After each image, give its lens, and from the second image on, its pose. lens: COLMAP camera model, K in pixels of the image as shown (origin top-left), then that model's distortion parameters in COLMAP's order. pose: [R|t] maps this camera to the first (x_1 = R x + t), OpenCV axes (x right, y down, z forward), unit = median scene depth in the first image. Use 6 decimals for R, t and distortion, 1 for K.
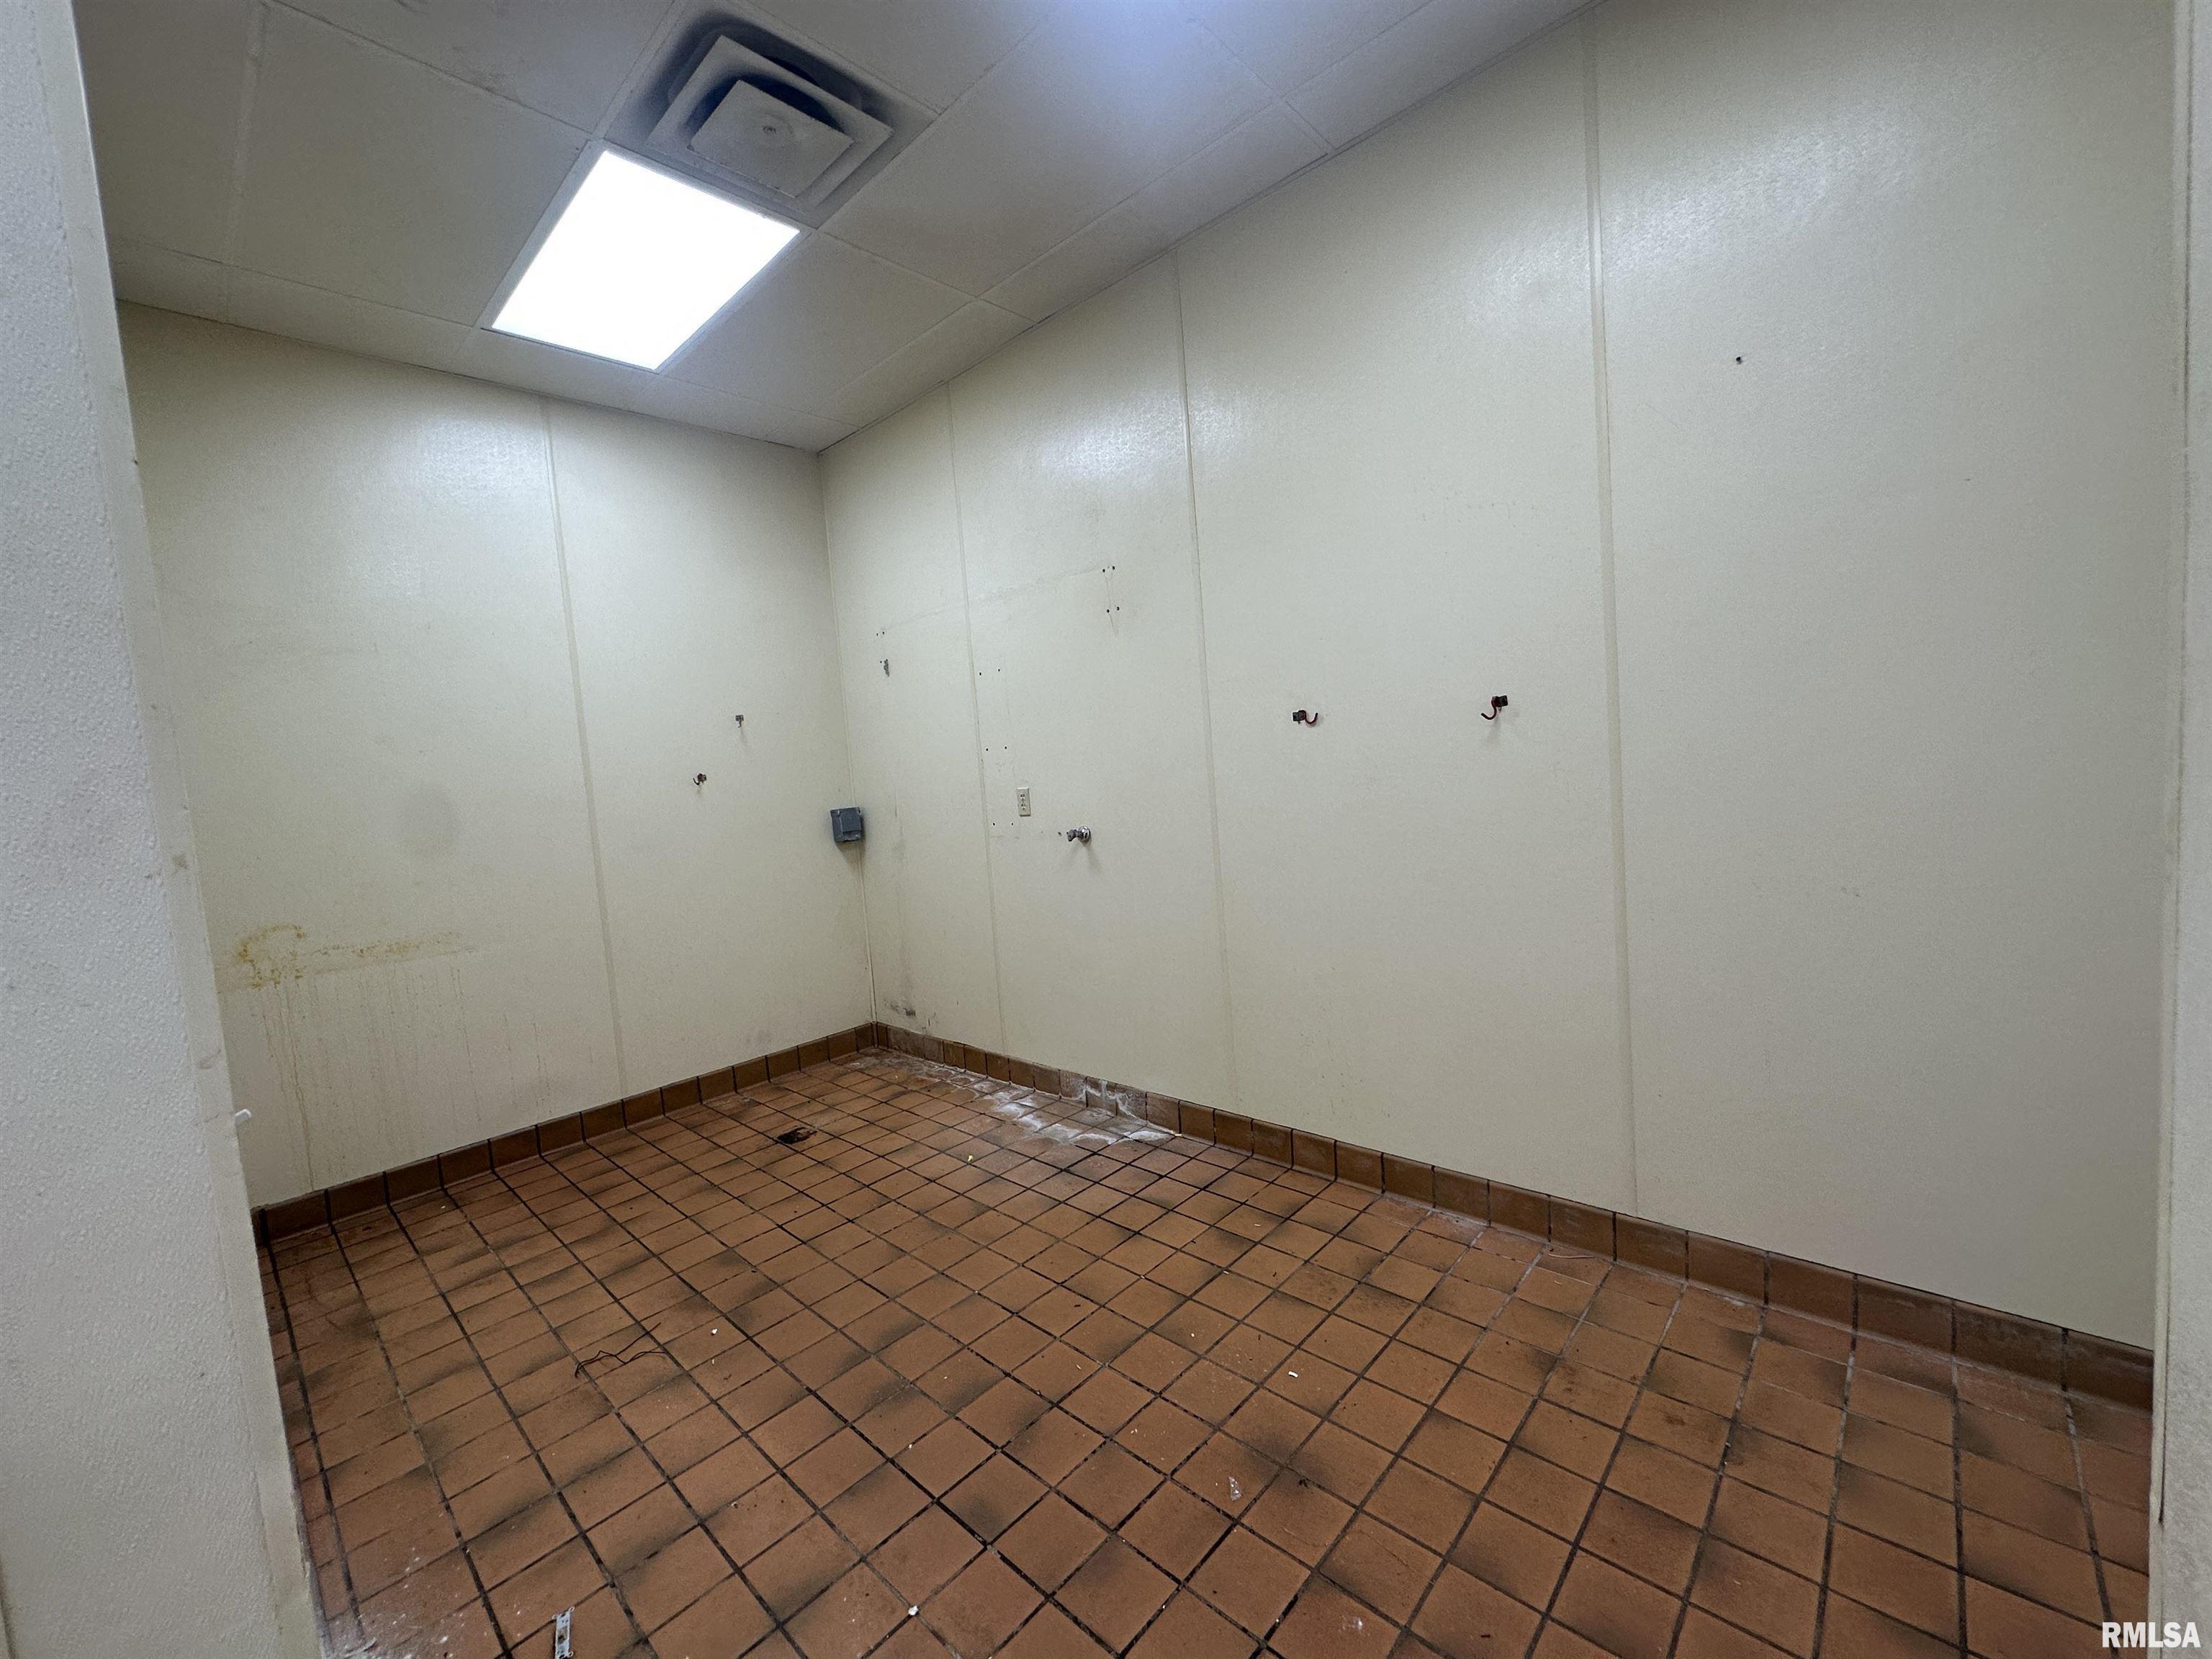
lens RADIAL K [[884.4, 0, 1107.0], [0, 884.4, 828.5], [0, 0, 1]] dist [-0.003628, 0.000830]
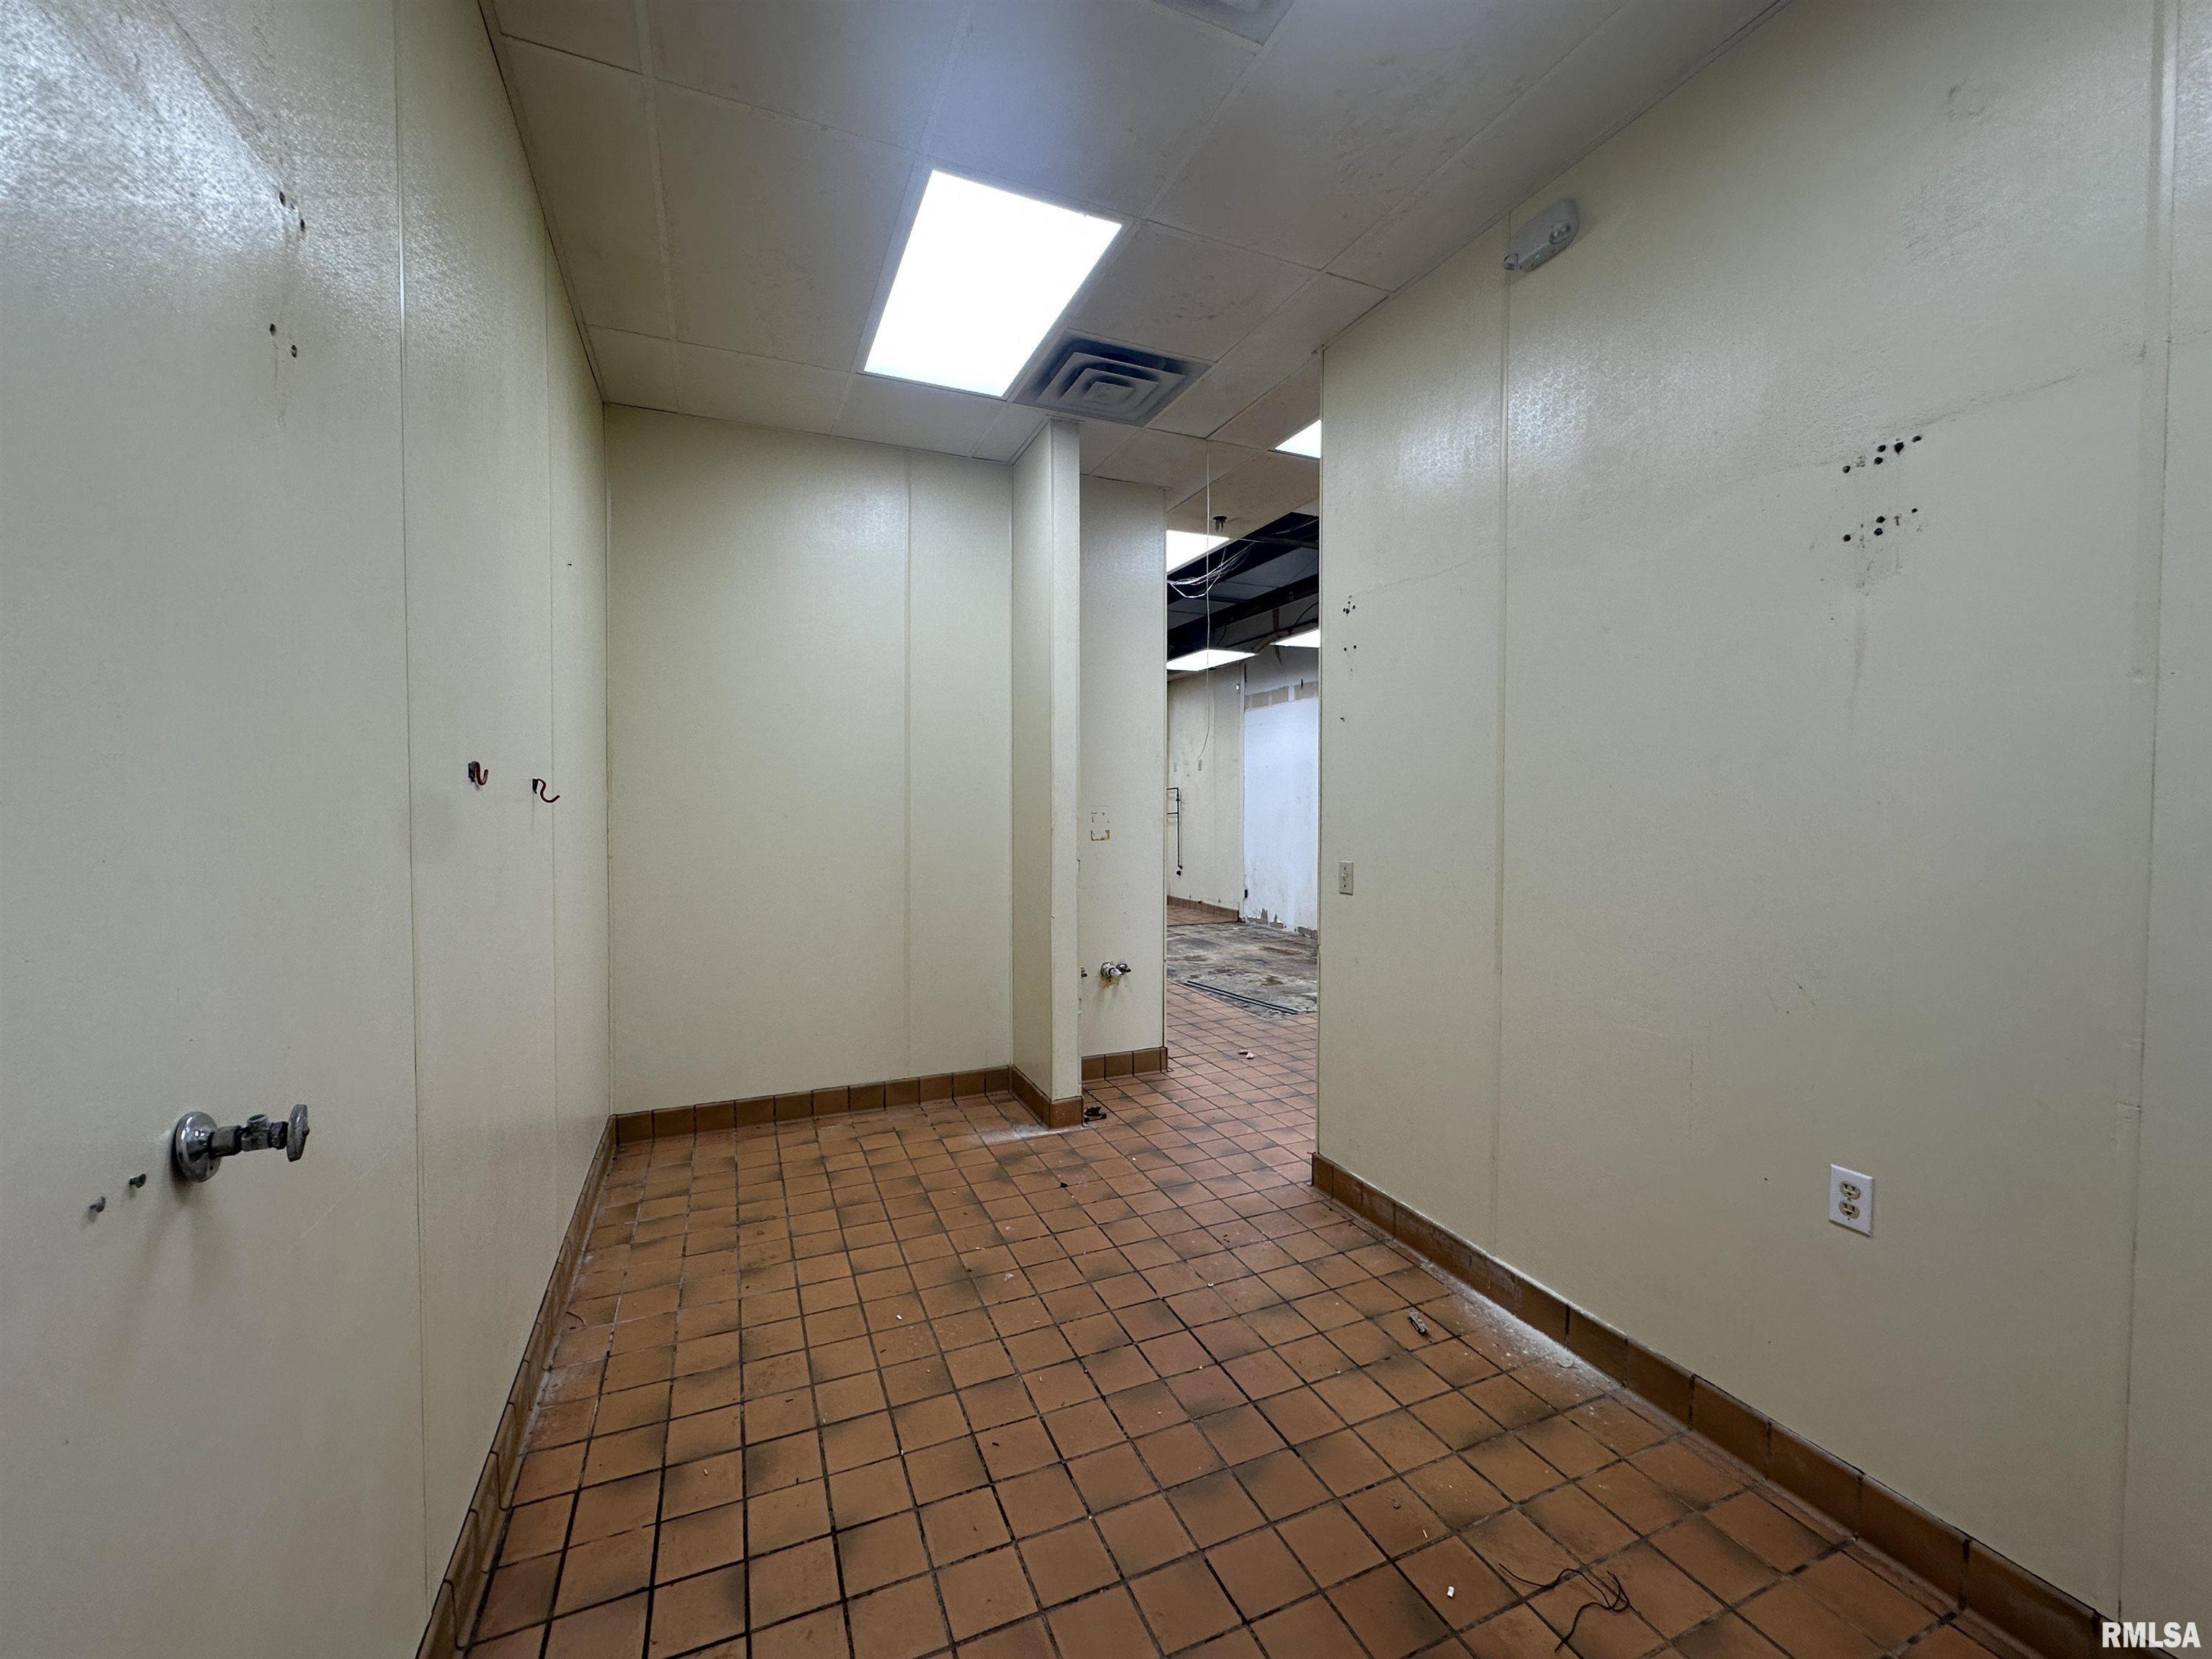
lens RADIAL K [[884.4, 0, 1105.4], [0, 884.4, 828.2], [0, 0, 1]] dist [-0.003628, 0.000830]
pose [[-0.913829, 0.065854, 0.400725, -0.605148], [0.101495, 0.992485, 0.068352, -0.118996], [-0.393213, 0.103134, -0.913645, 1.979131]]
